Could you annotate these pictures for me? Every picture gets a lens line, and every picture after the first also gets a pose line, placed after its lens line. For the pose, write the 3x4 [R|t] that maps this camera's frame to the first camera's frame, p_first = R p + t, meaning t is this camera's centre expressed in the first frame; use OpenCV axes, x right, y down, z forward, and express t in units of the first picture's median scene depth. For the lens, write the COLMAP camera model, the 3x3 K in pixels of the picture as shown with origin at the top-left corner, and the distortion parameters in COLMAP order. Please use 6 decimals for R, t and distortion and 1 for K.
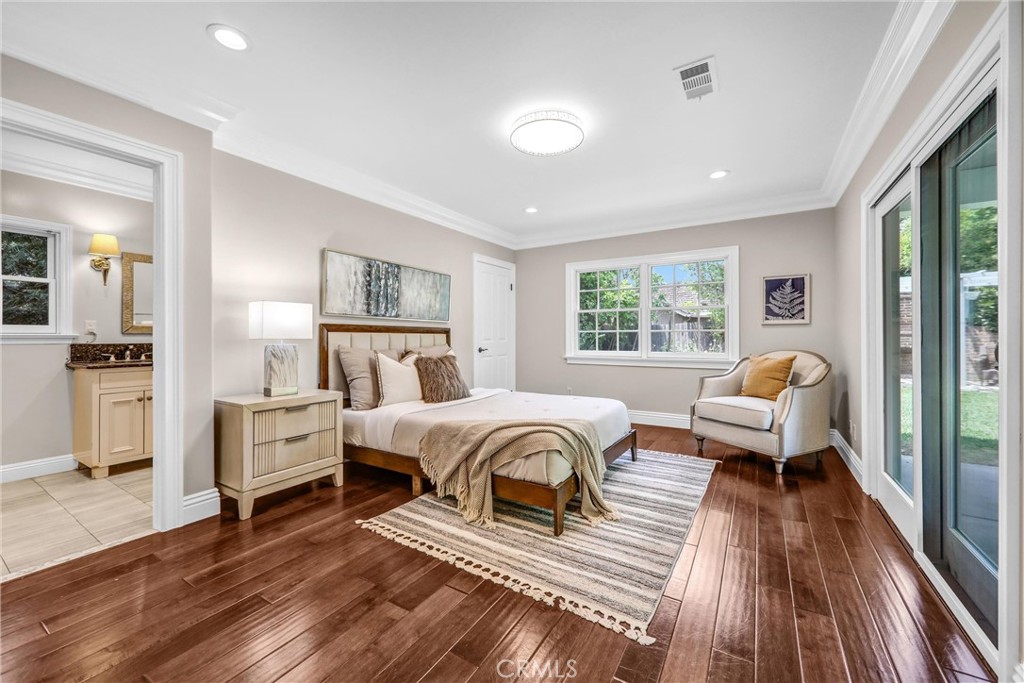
lens RADIAL K [[401.2, 0, 512.0], [0, 401.2, 341.5], [0, 0, 1]] dist [-0.000154, 0.000024]
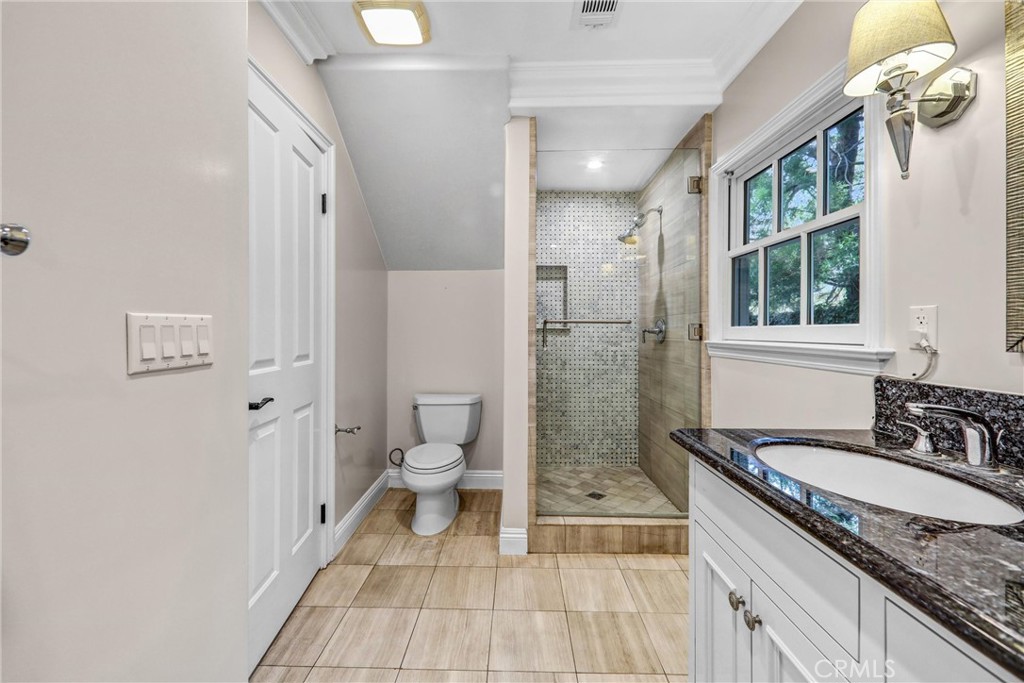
lens RADIAL K [[401.2, 0, 512.0], [0, 401.2, 341.5], [0, 0, 1]] dist [-0.000154, 0.000024]
pose [[-0.855023, 0.000234, -0.518590, -0.668393], [-0.002996, 0.999981, 0.005391, -0.024899], [0.518581, 0.006163, -0.855006, 1.126023]]
